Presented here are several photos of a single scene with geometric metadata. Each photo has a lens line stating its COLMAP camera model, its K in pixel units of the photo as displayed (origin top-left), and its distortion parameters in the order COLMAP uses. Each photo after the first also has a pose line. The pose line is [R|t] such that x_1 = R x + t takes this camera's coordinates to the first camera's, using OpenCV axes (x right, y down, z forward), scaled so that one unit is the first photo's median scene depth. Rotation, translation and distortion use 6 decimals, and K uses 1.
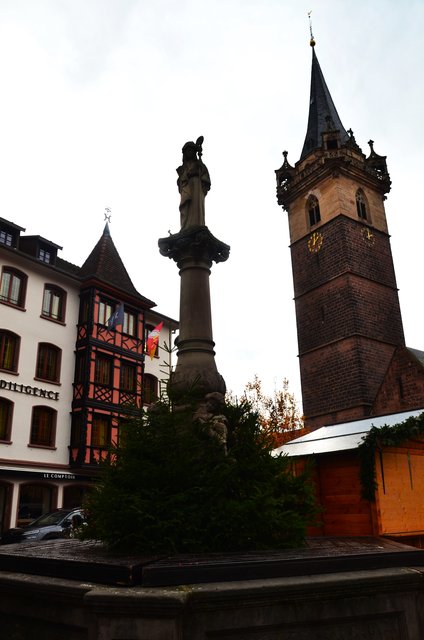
lens RADIAL K [[523.3, 0, 212.6], [0, 523.3, 320.3], [0, 0, 1]] dist [-0.073042, 0.065539]
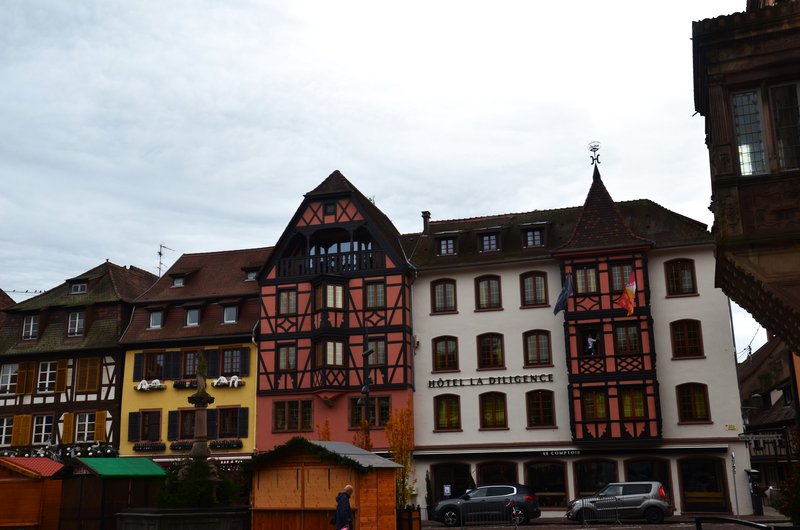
lens RADIAL K [[880.6, 0, 398.9], [0, 880.6, 262.1], [0, 0, 1]] dist [0.027742, 0.000000]
pose [[0.298794, -0.233246, -0.925375, 0.670822], [0.344801, 0.930553, -0.123219, 0.021676], [0.889851, -0.282253, 0.358467, 0.078867]]
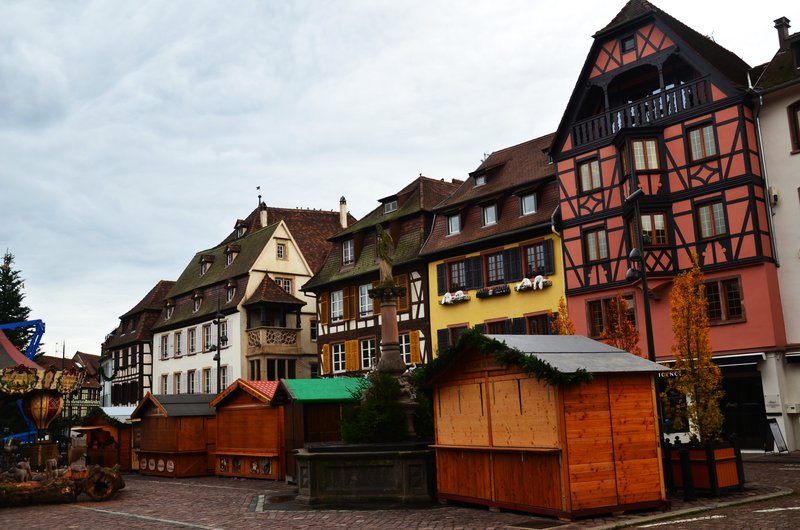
lens RADIAL K [[770.6, 0, 395.8], [0, 770.6, 265.4], [0, 0, 1]] dist [-0.018802, 0.000000]
pose [[-0.251946, -0.173288, -0.952100, 0.381449], [0.372704, 0.890572, -0.260715, 0.081206], [0.893093, -0.420537, -0.159791, 0.231444]]
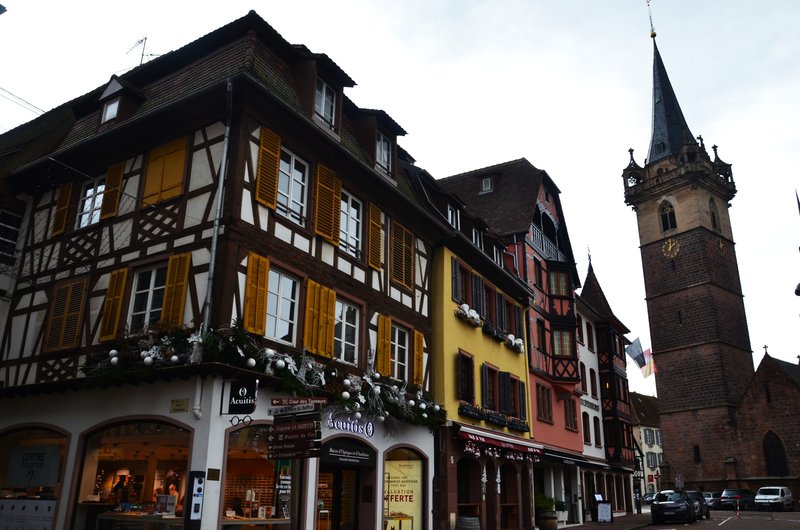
lens RADIAL K [[654.1, 0, 414.9], [0, 654.1, 283.4], [0, 0, 1]] dist [-0.073042, 0.065539]
pose [[0.996972, 0.044962, 0.063453, -0.435145], [-0.047208, 0.998294, 0.034351, -0.105254], [-0.061800, -0.037243, 0.997393, -0.314260]]
